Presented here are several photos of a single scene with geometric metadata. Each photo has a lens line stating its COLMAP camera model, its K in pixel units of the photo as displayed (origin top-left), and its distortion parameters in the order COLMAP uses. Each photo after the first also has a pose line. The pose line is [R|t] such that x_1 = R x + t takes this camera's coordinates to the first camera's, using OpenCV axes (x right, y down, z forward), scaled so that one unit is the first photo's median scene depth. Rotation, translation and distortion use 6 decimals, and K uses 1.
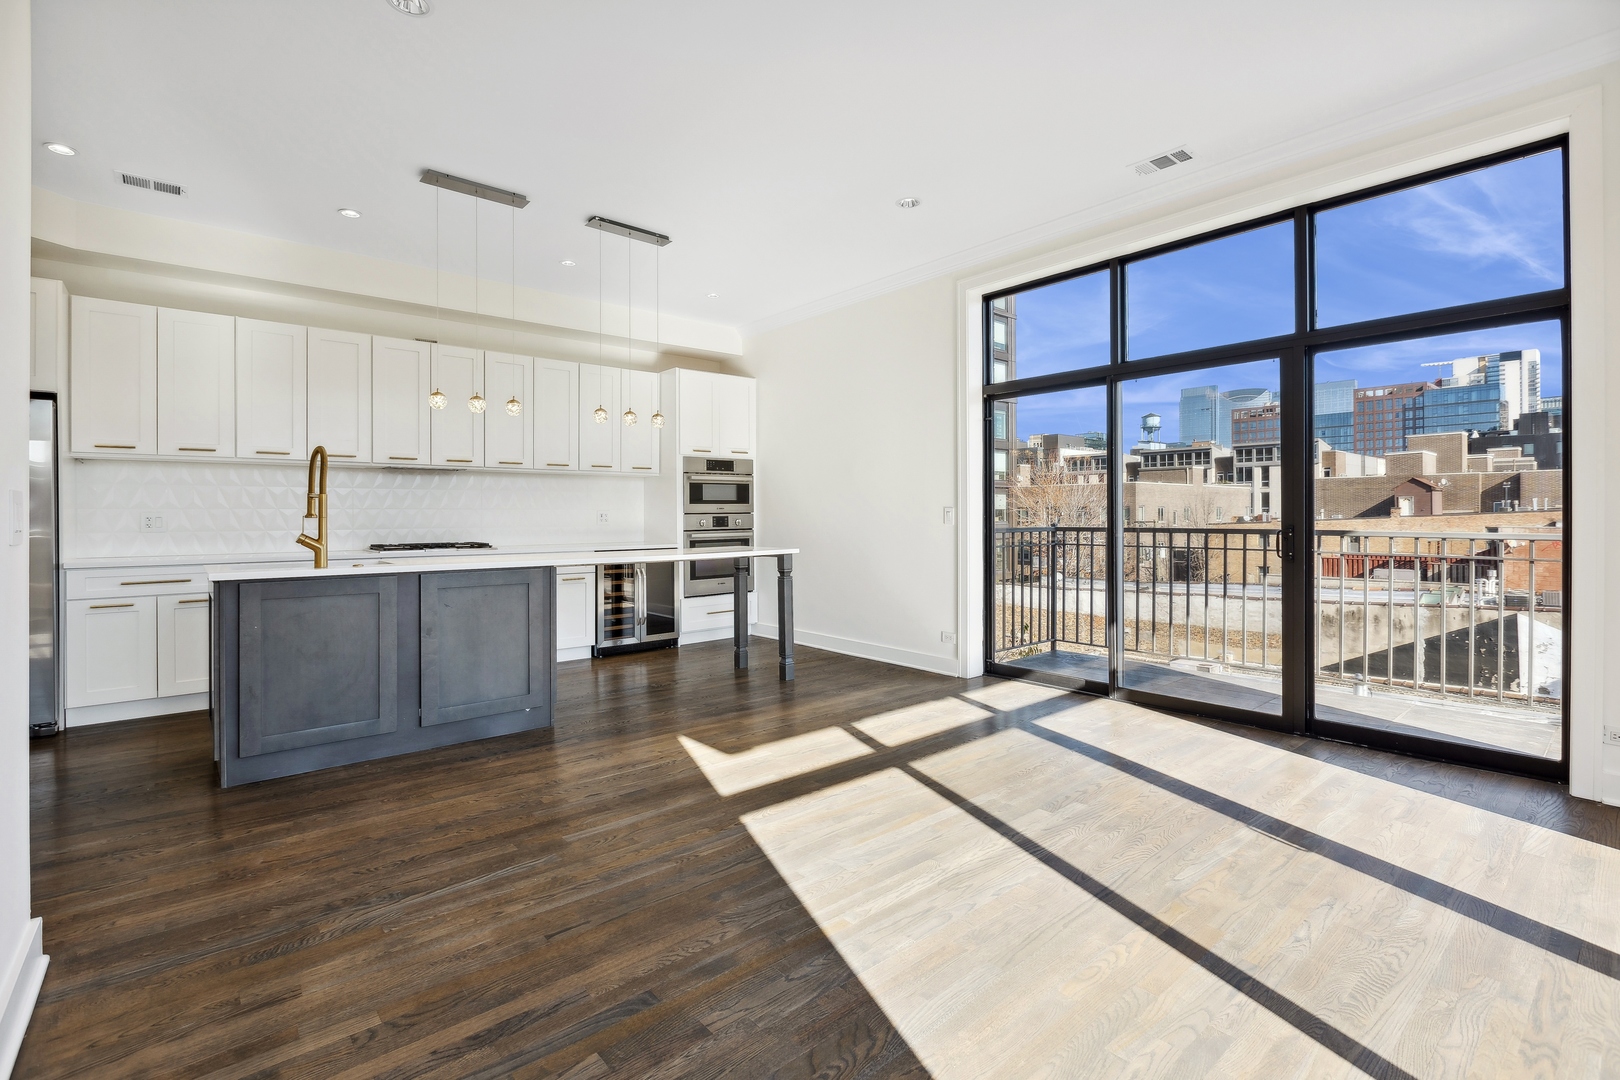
lens RADIAL K [[737.4, 0, 804.4], [0, 737.4, 513.4], [0, 0, 1]] dist [-0.005921, -0.000455]
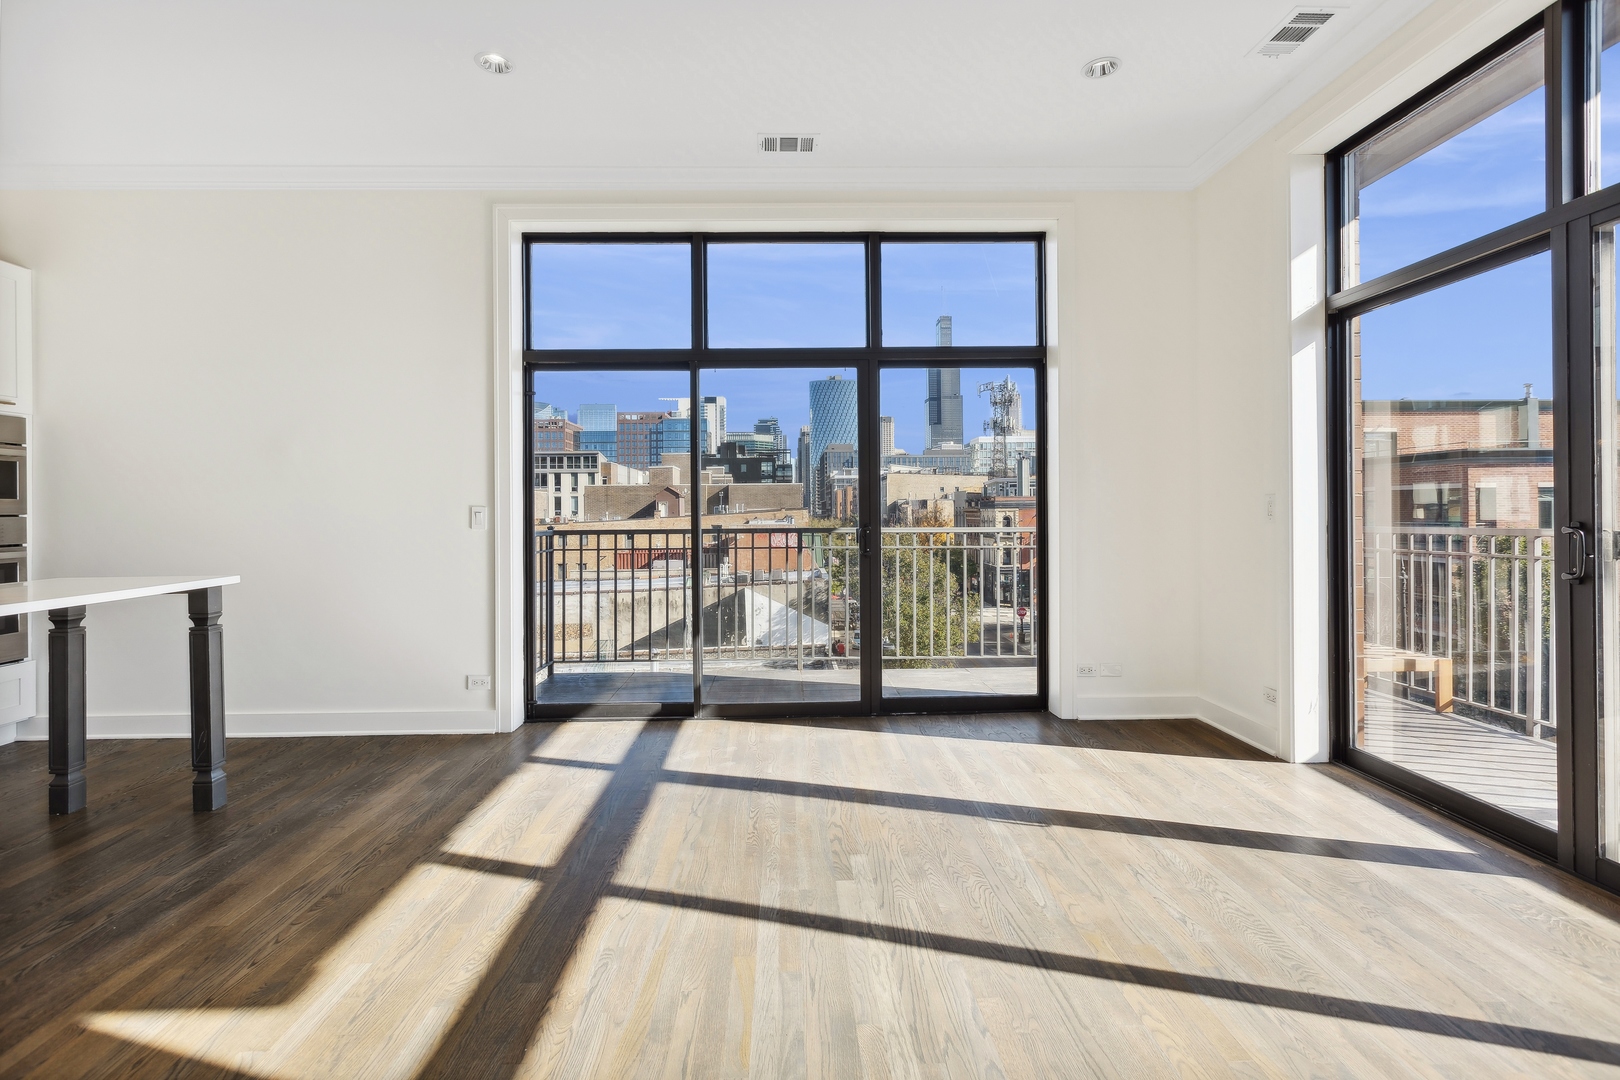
lens RADIAL K [[738.8, 0, 802.7], [0, 738.8, 510.9], [0, 0, 1]] dist [0.002016, 0.000055]
pose [[0.627844, 0.000699, 0.778339, -0.206779], [0.004940, 0.999976, -0.004883, 0.002208], [-0.778324, 0.006911, 0.627825, 0.326928]]
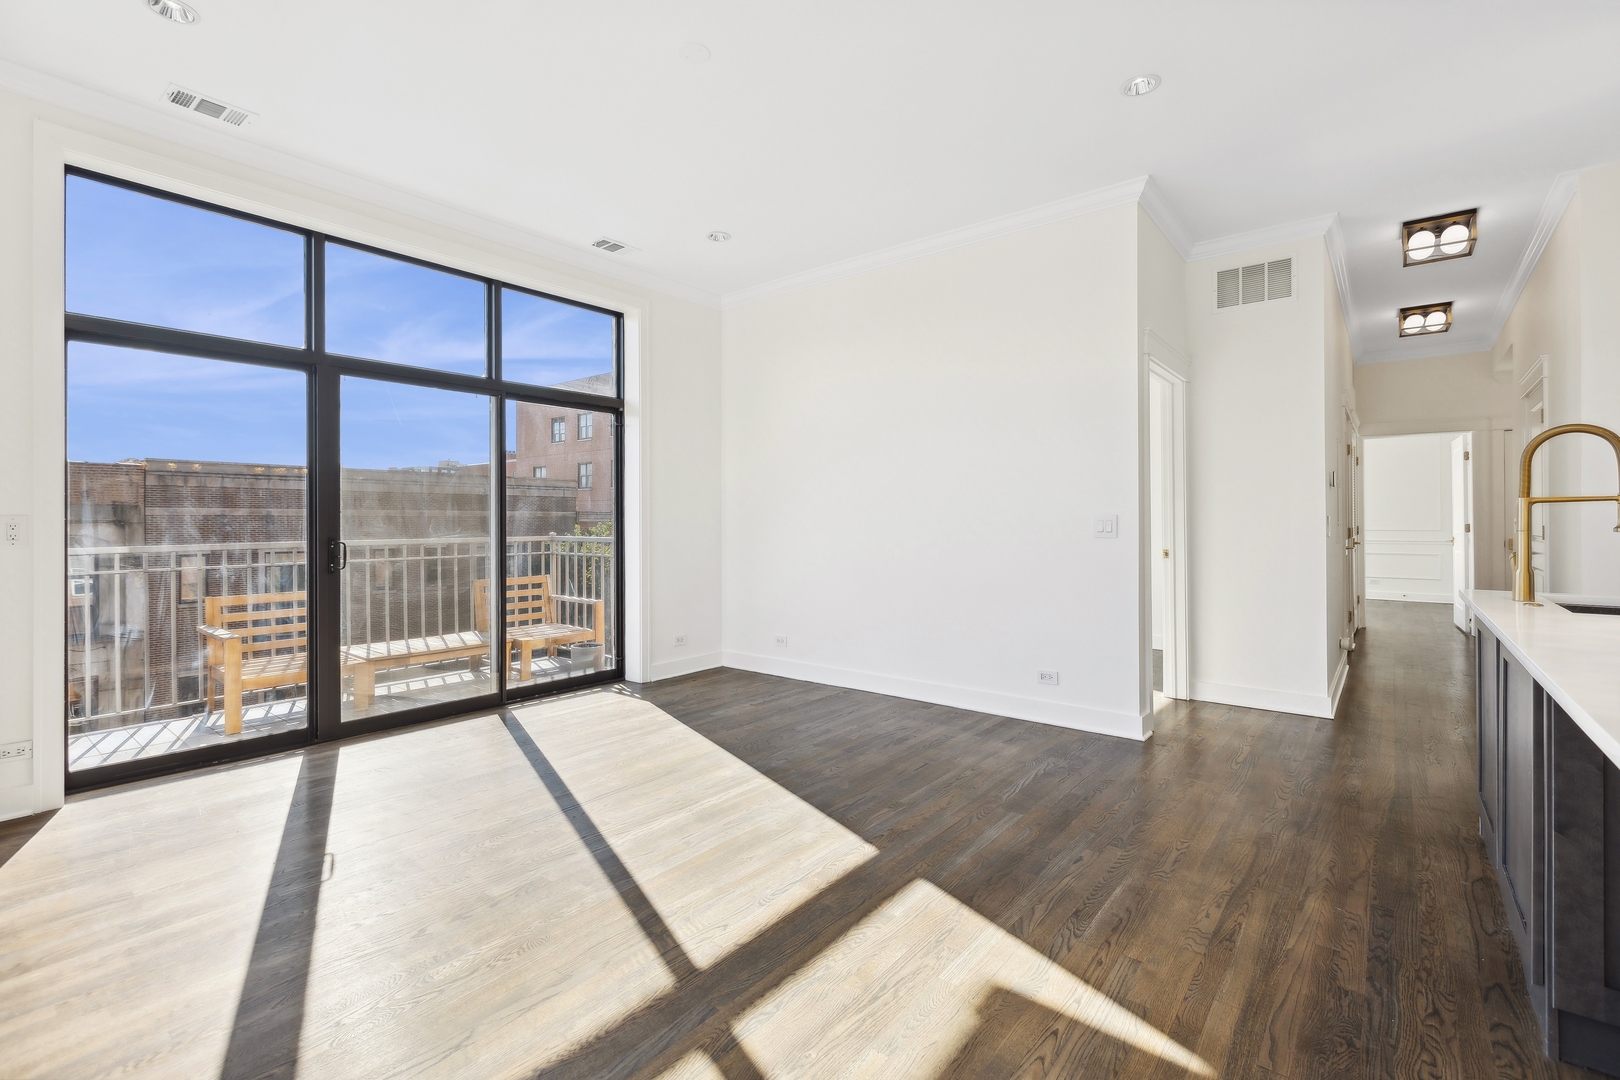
lens RADIAL K [[718.2, 0, 809.5], [0, 718.2, 521.9], [0, 0, 1]] dist [-0.002257, -0.000490]
pose [[-0.982044, 0.005406, -0.188575, 0.112400], [0.006038, 0.999978, -0.002781, -0.003379], [0.188556, -0.003869, -0.982055, 1.165759]]
